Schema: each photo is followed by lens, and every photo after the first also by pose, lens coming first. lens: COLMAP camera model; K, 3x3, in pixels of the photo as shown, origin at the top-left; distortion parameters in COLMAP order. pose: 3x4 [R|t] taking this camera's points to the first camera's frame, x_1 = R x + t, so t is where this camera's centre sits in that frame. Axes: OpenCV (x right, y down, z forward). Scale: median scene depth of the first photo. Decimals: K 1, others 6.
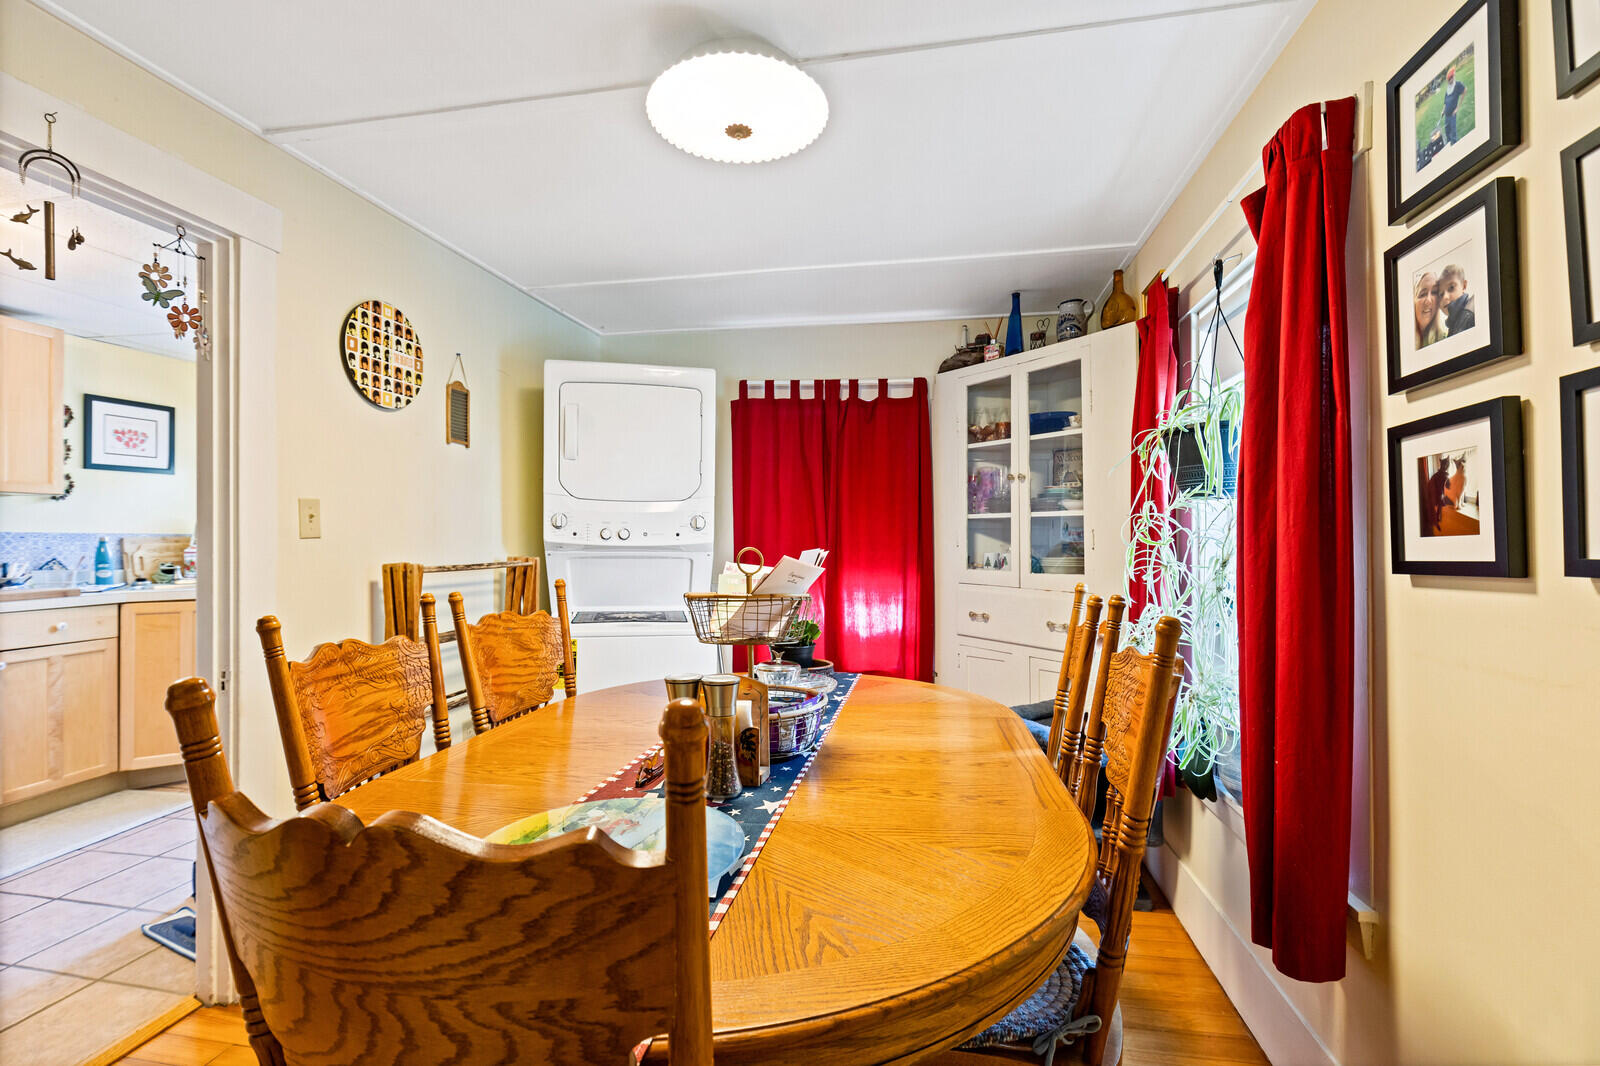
lens RADIAL K [[726.2, 0, 805.1], [0, 726.2, 531.8], [0, 0, 1]] dist [-0.000908, -0.001104]
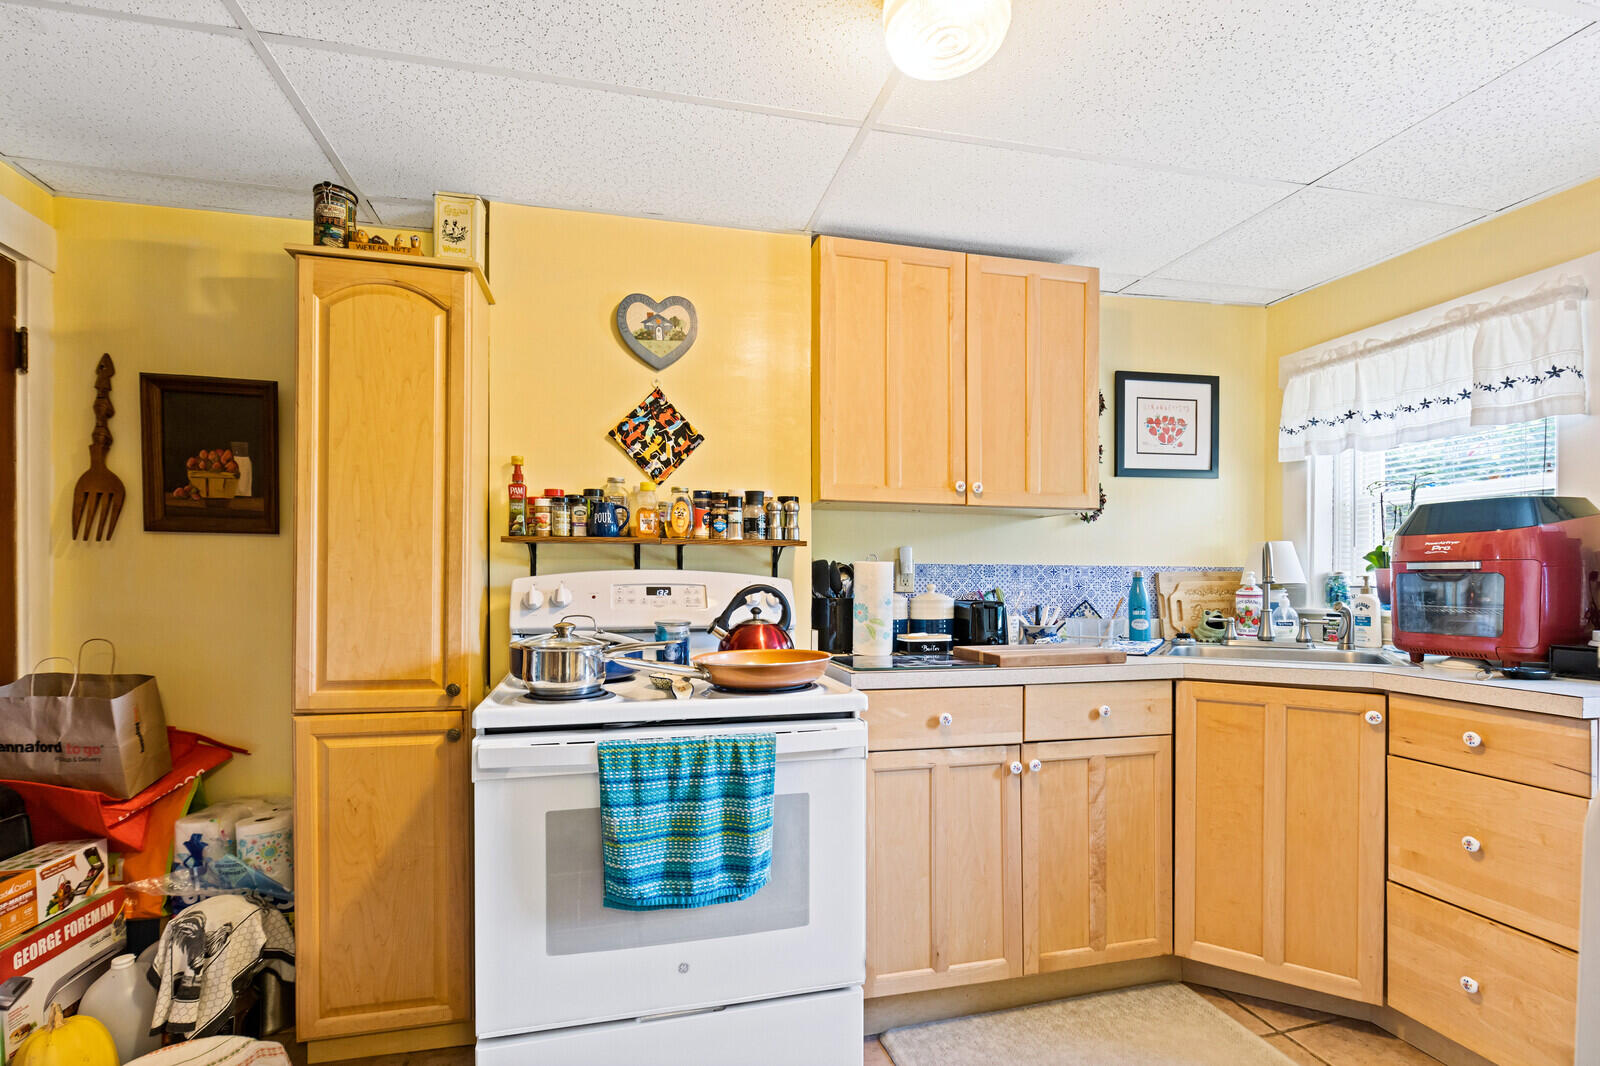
lens RADIAL K [[726.2, 0, 805.7], [0, 726.2, 583.8], [0, 0, 1]] dist [-0.000908, -0.001104]
pose [[0.421479, 0.008060, -0.906802, -0.473522], [0.005970, 0.999914, 0.011662, 0.009116], [0.906818, -0.010329, 0.421395, 0.419554]]
